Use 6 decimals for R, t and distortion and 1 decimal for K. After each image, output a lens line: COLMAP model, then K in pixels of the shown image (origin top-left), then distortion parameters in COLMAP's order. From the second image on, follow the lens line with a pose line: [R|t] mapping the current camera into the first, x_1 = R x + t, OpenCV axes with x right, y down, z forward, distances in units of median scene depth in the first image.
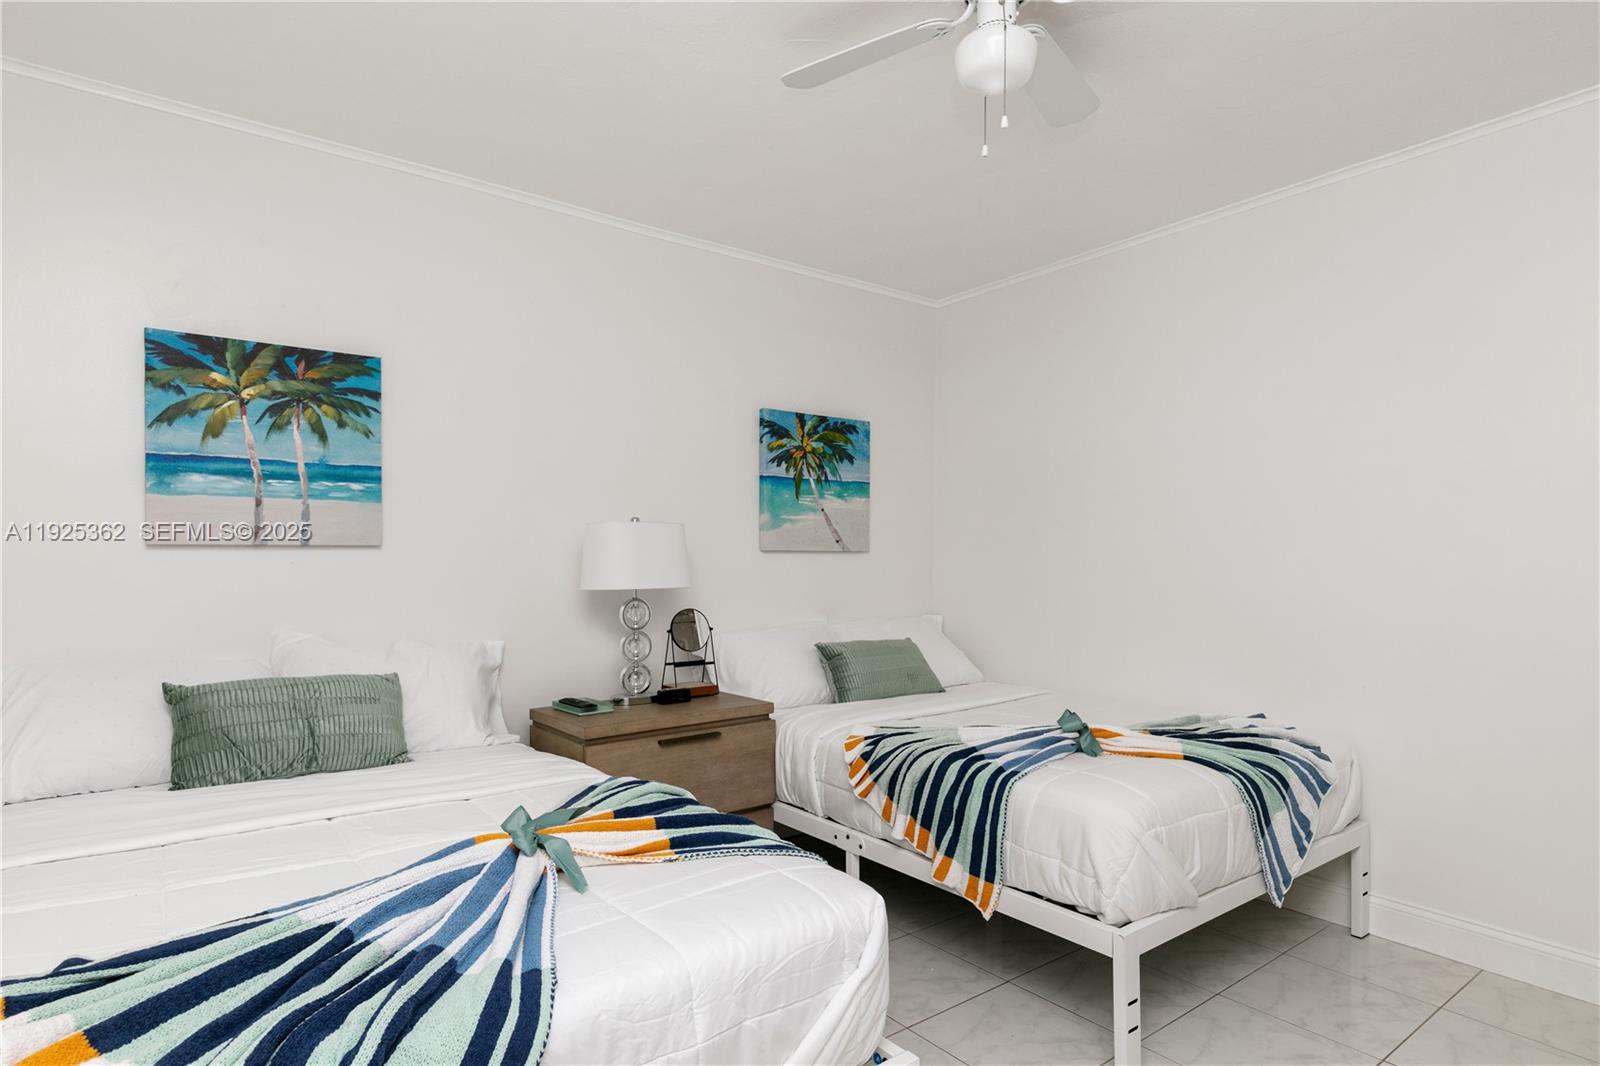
lens RADIAL K [[941.4, 0, 798.9], [0, 941.4, 545.1], [0, 0, 1]] dist [-0.006177, -0.001770]
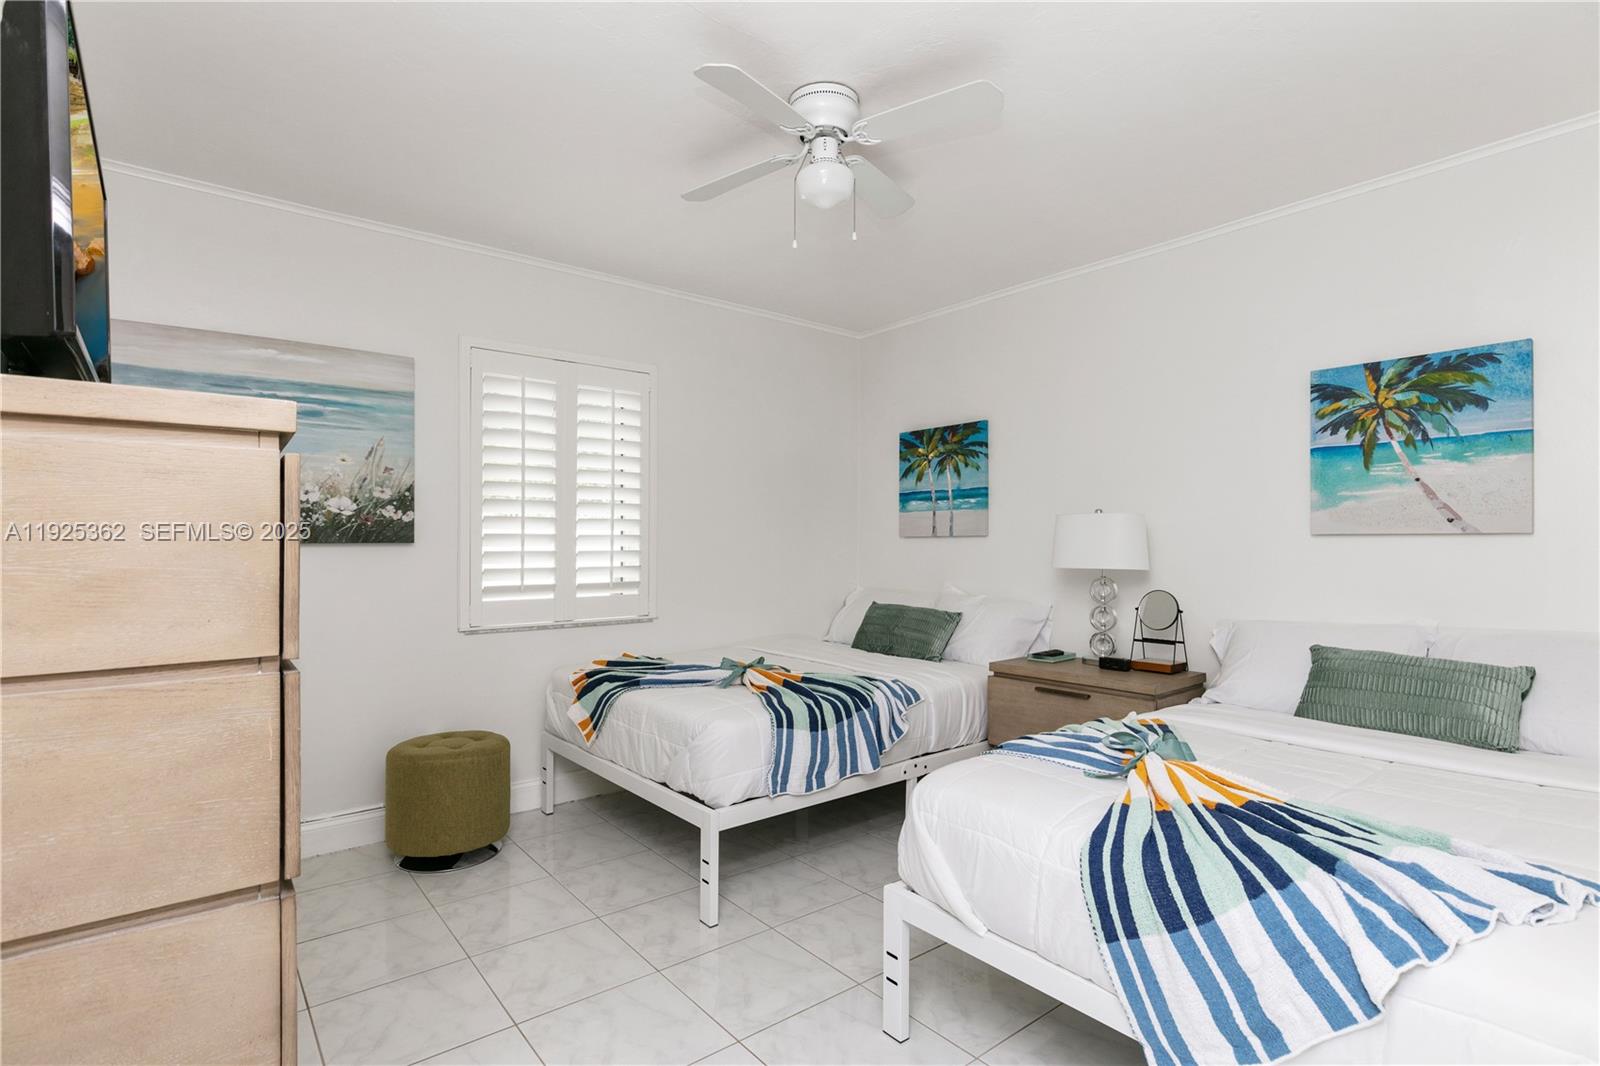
lens RADIAL K [[807.3, 0, 802.9], [0, 807.3, 541.7], [0, 0, 1]] dist [-0.021174, -0.001177]
pose [[-0.038832, -0.006581, -0.999224, 0.719648], [0.009165, 0.999934, -0.006942, 0.013375], [0.999204, -0.009428, -0.038770, 0.554743]]
